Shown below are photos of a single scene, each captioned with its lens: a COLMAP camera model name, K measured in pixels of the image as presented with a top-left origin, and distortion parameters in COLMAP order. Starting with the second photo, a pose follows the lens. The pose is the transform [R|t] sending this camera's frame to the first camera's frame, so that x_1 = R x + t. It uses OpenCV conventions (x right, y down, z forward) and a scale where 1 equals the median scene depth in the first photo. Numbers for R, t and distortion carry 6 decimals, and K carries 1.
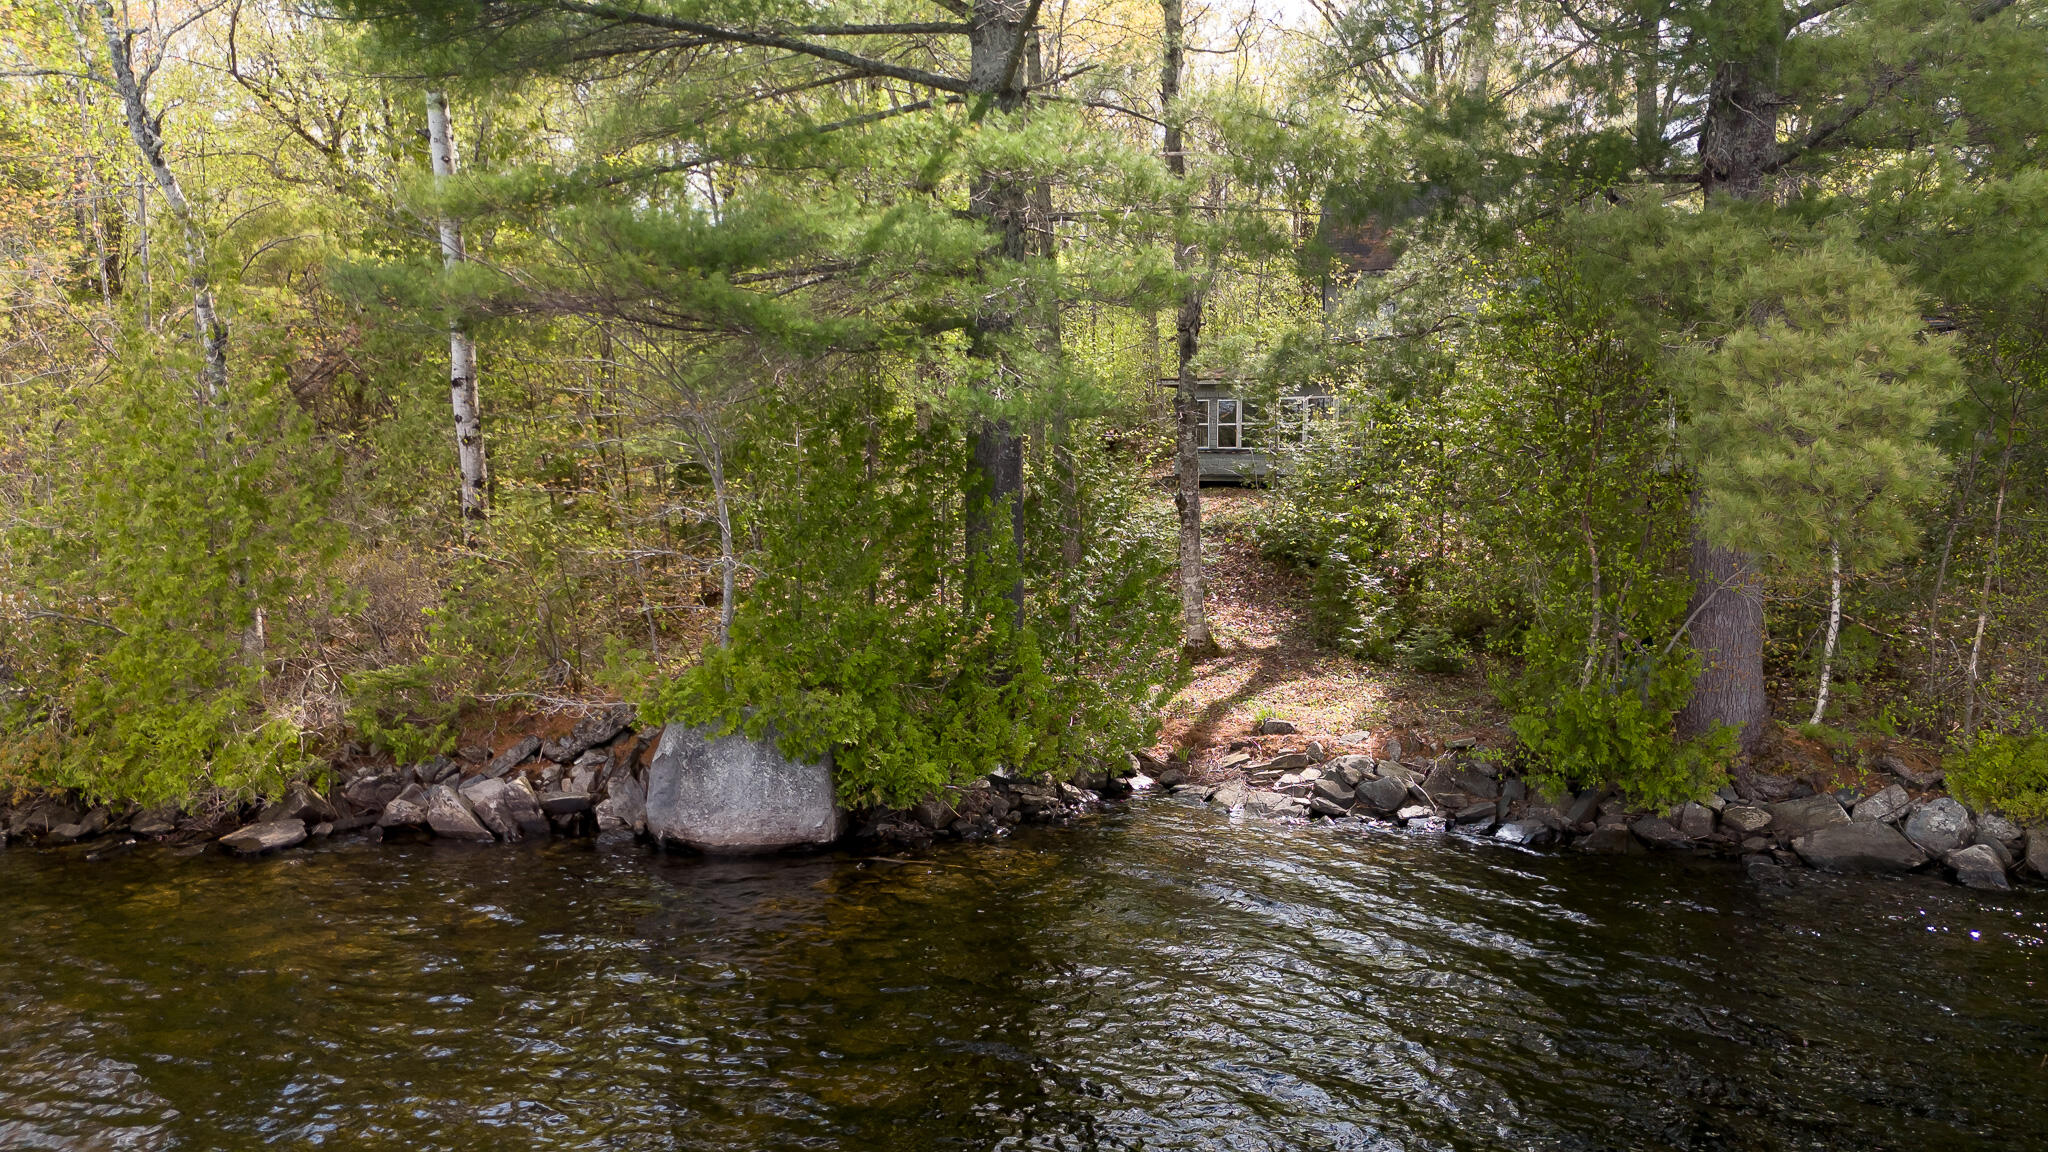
lens RADIAL K [[1481.8, 0, 1037.7], [0, 1481.8, 573.1], [0, 0, 1]] dist [0.135416, -0.143525]
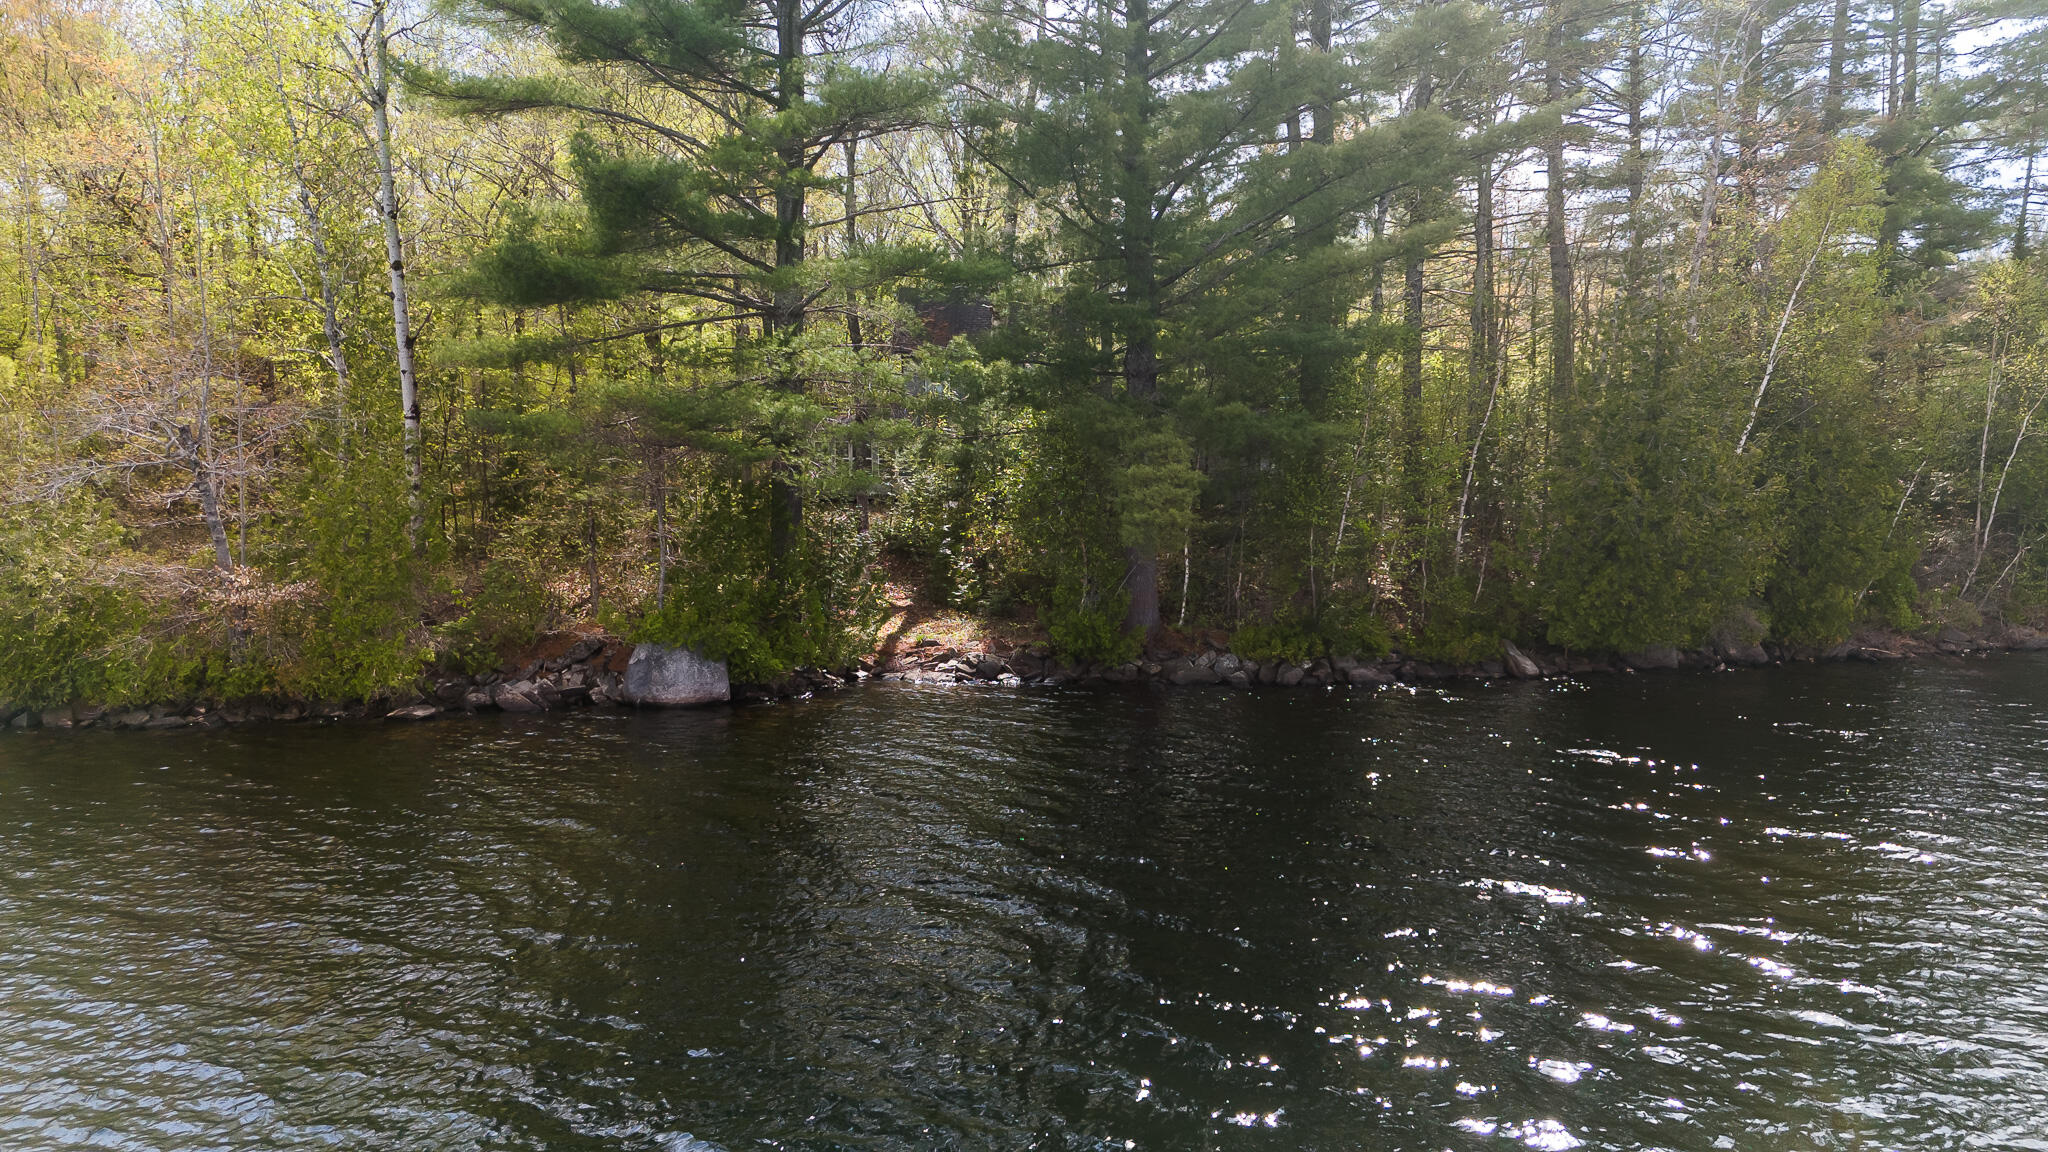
lens RADIAL K [[1481.8, 0, 1037.7], [0, 1481.8, 573.1], [0, 0, 1]] dist [0.135416, -0.143525]
pose [[0.946746, -0.023179, 0.321147, -0.354311], [0.022035, 0.999731, 0.007196, 0.006162], [-0.321228, 0.000264, 0.947002, -0.931223]]
